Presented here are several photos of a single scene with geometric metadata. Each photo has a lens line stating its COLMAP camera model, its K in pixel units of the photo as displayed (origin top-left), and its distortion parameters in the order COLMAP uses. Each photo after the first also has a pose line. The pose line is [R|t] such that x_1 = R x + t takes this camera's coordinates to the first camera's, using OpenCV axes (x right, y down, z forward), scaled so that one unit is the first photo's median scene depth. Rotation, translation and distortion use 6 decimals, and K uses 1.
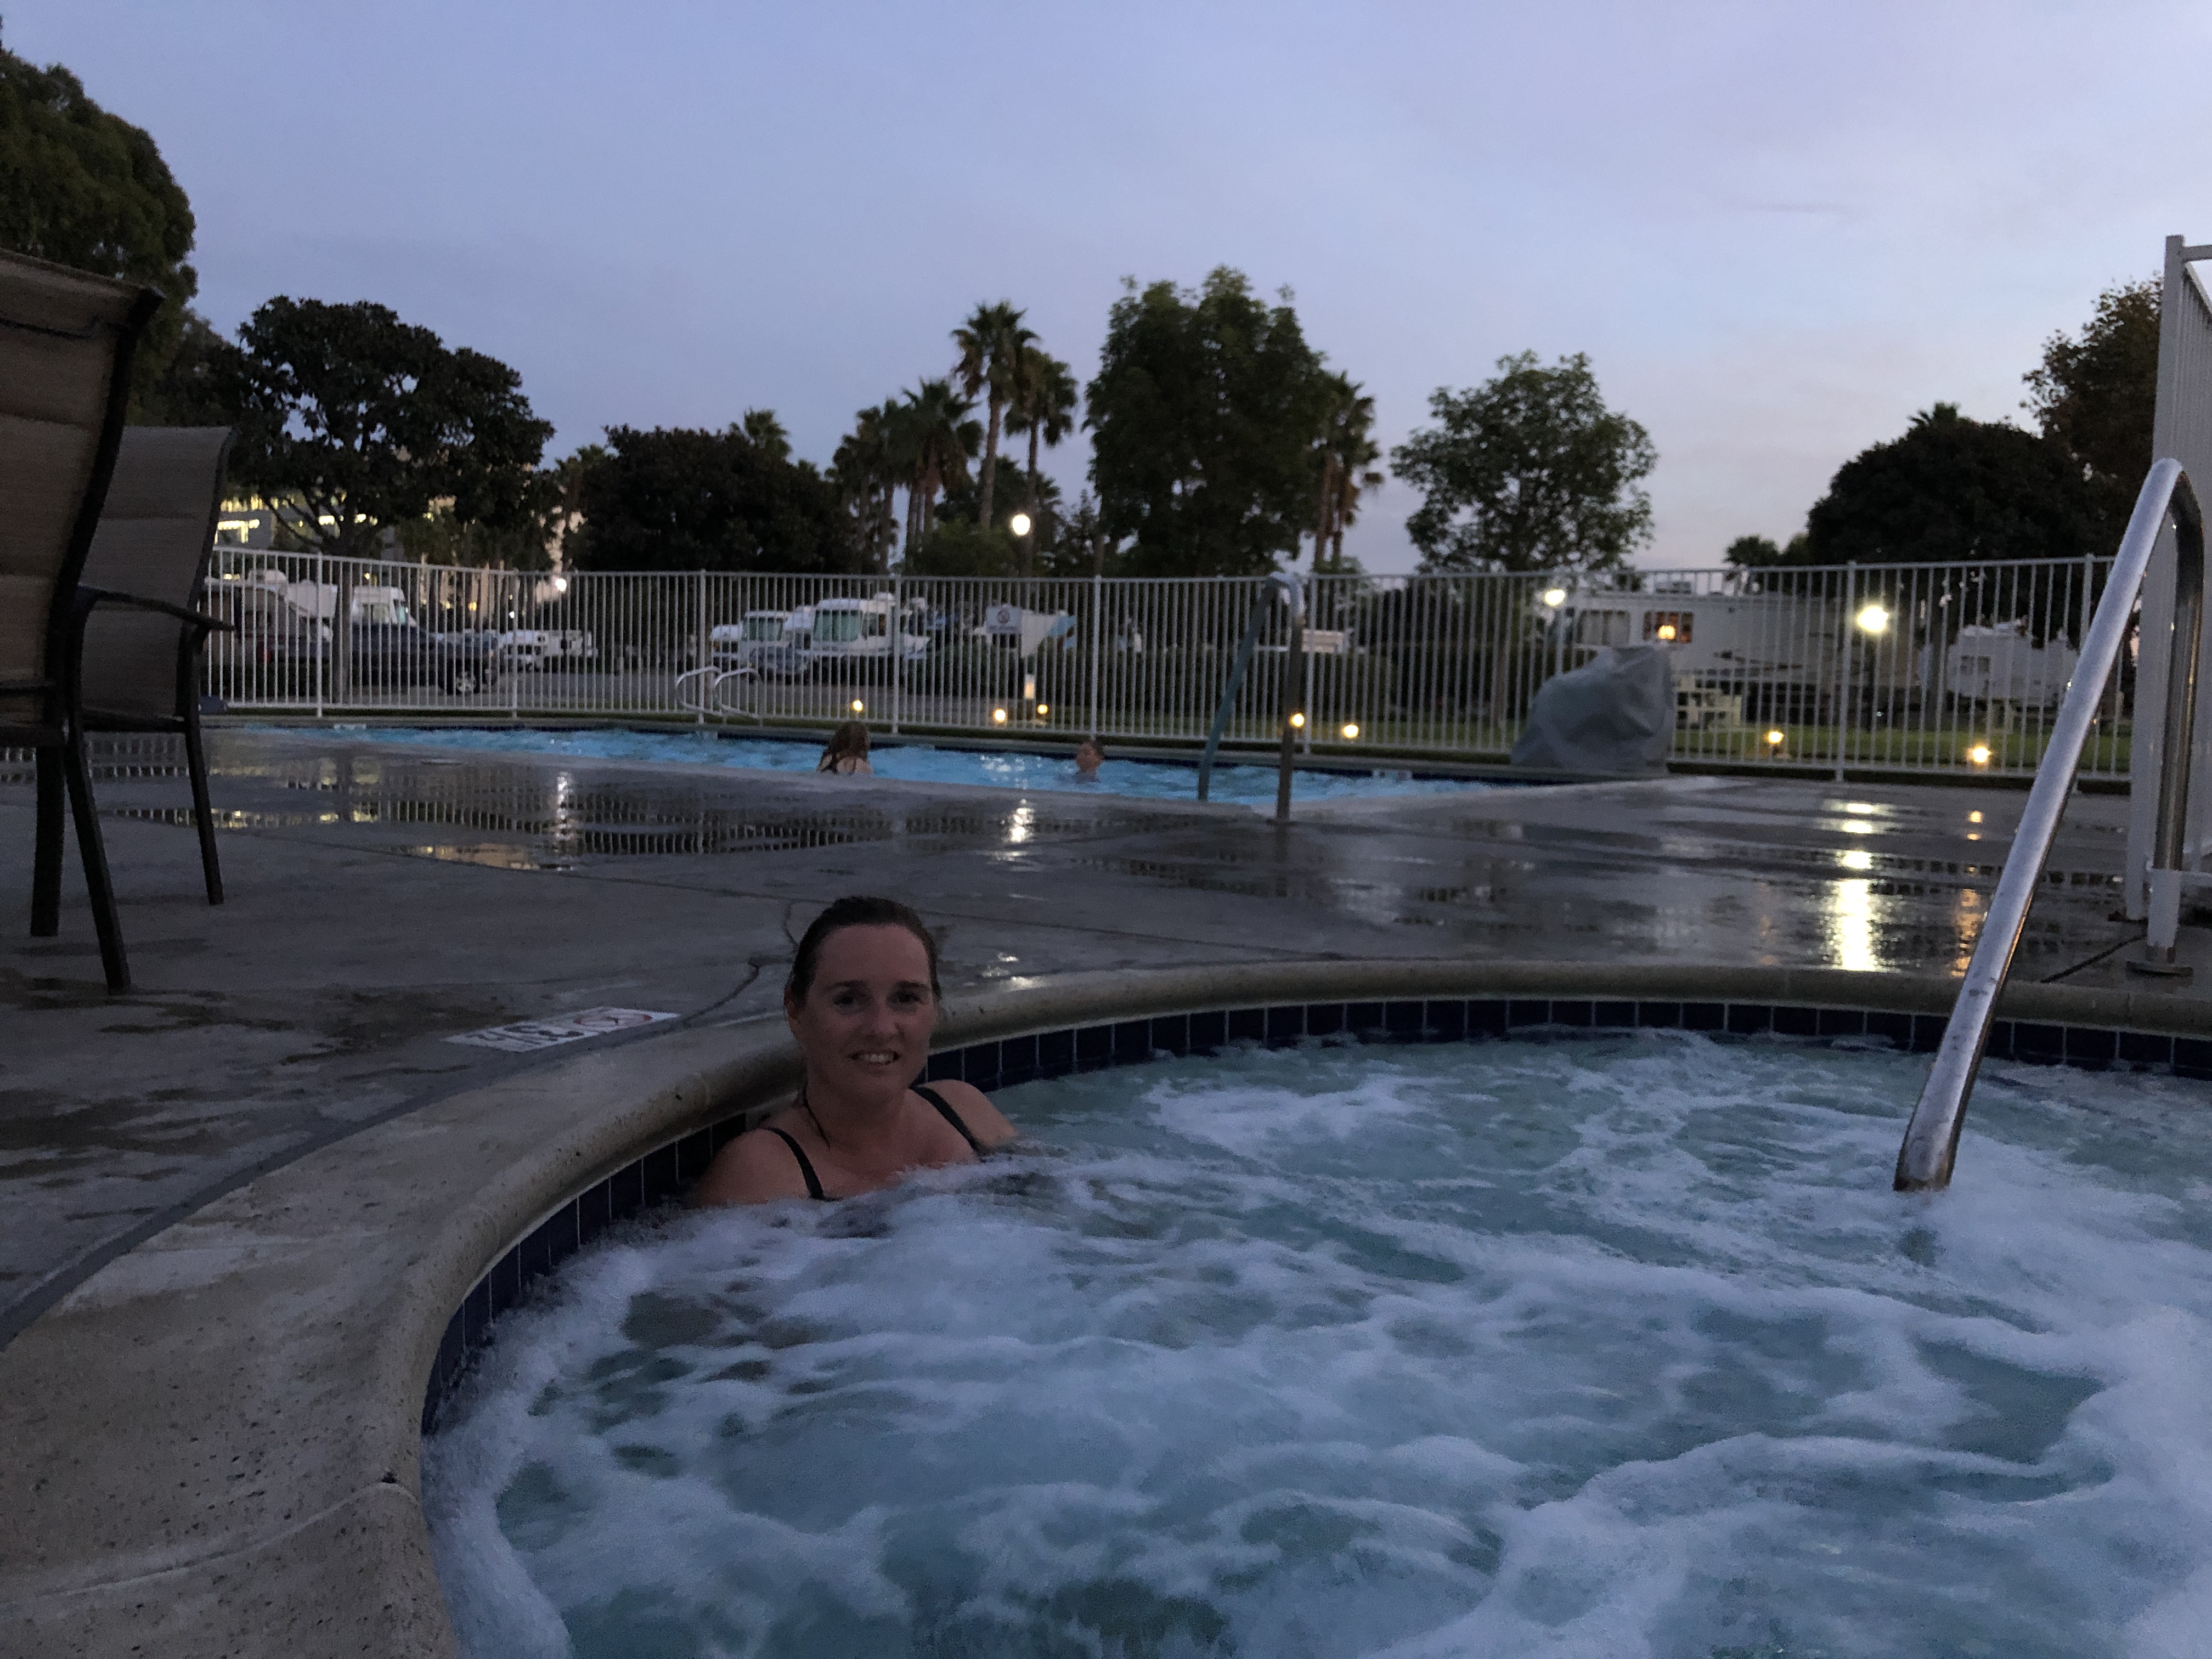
lens RADIAL K [[1791.9, 0, 1107.5], [0, 1791.9, 901.5], [0, 0, 1]] dist [-0.002394, 0.006363]
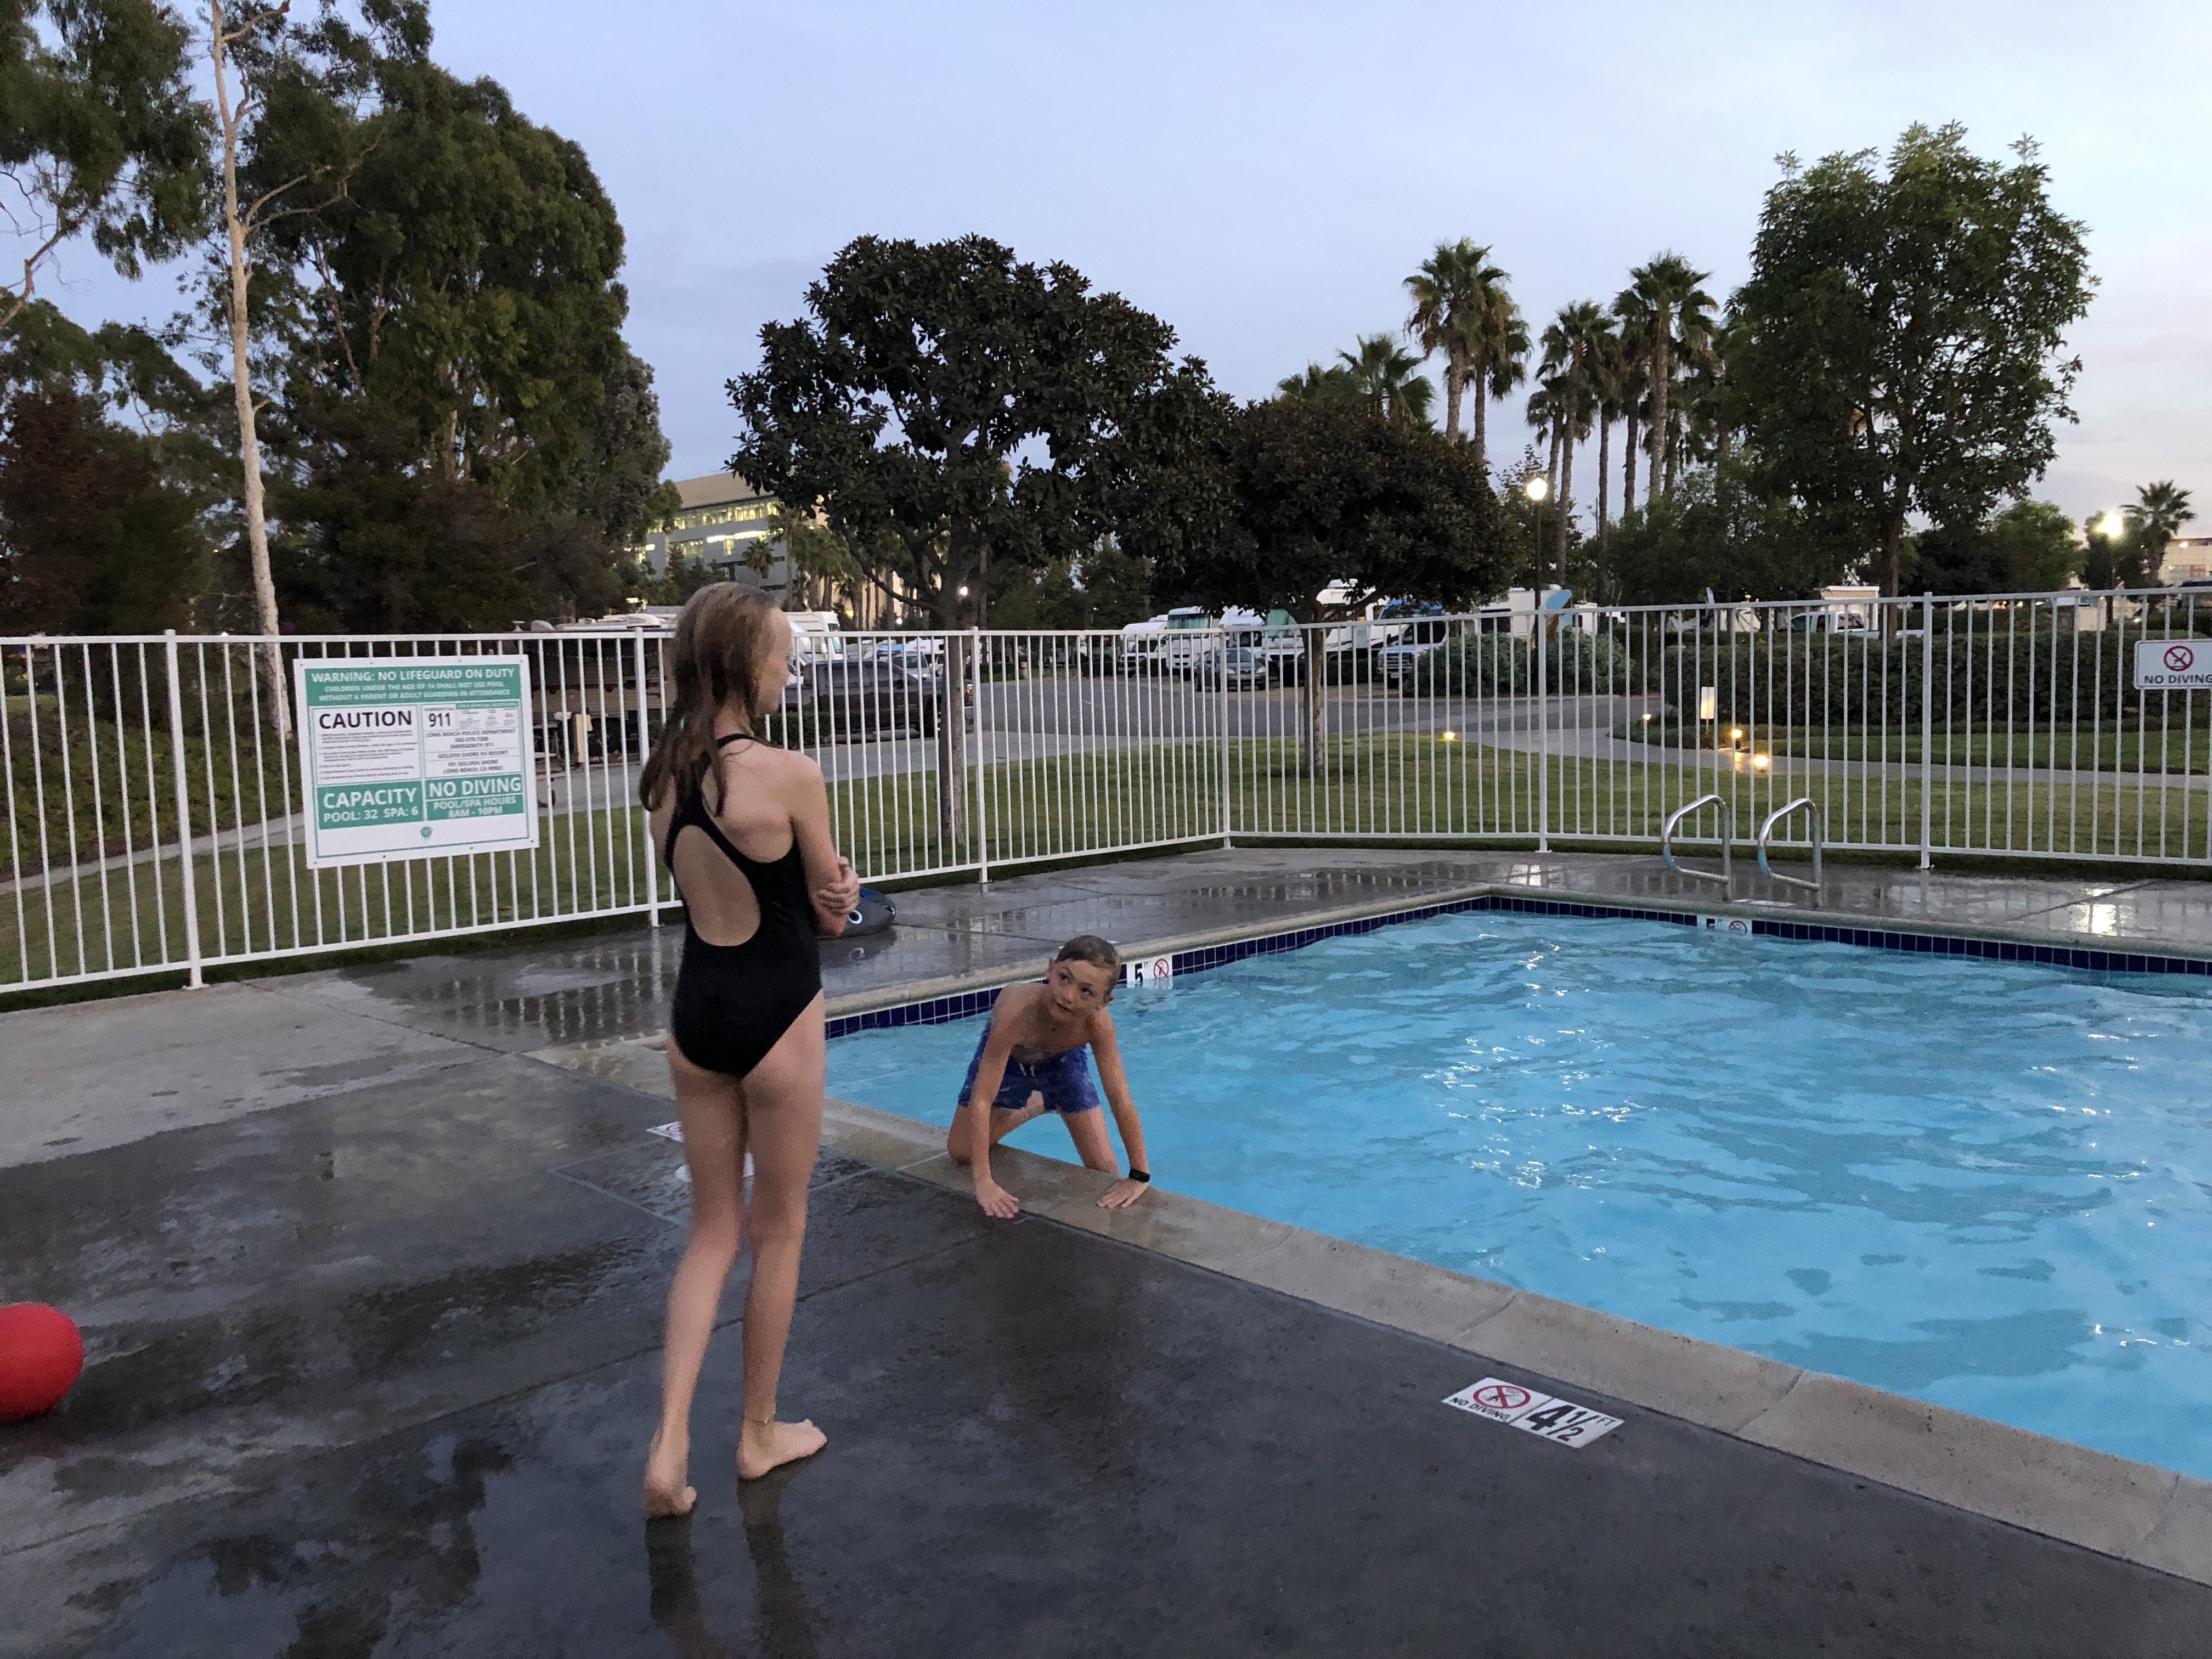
lens RADIAL K [[1813.5, 0, 1106.0], [0, 1813.5, 829.5], [0, 0, 1]] dist [0.087101, -0.112413]
pose [[0.978894, -0.040302, -0.200353, -0.062271], [0.034884, 0.998926, -0.030498, -0.023563], [0.201367, 0.022865, 0.979249, 0.089559]]
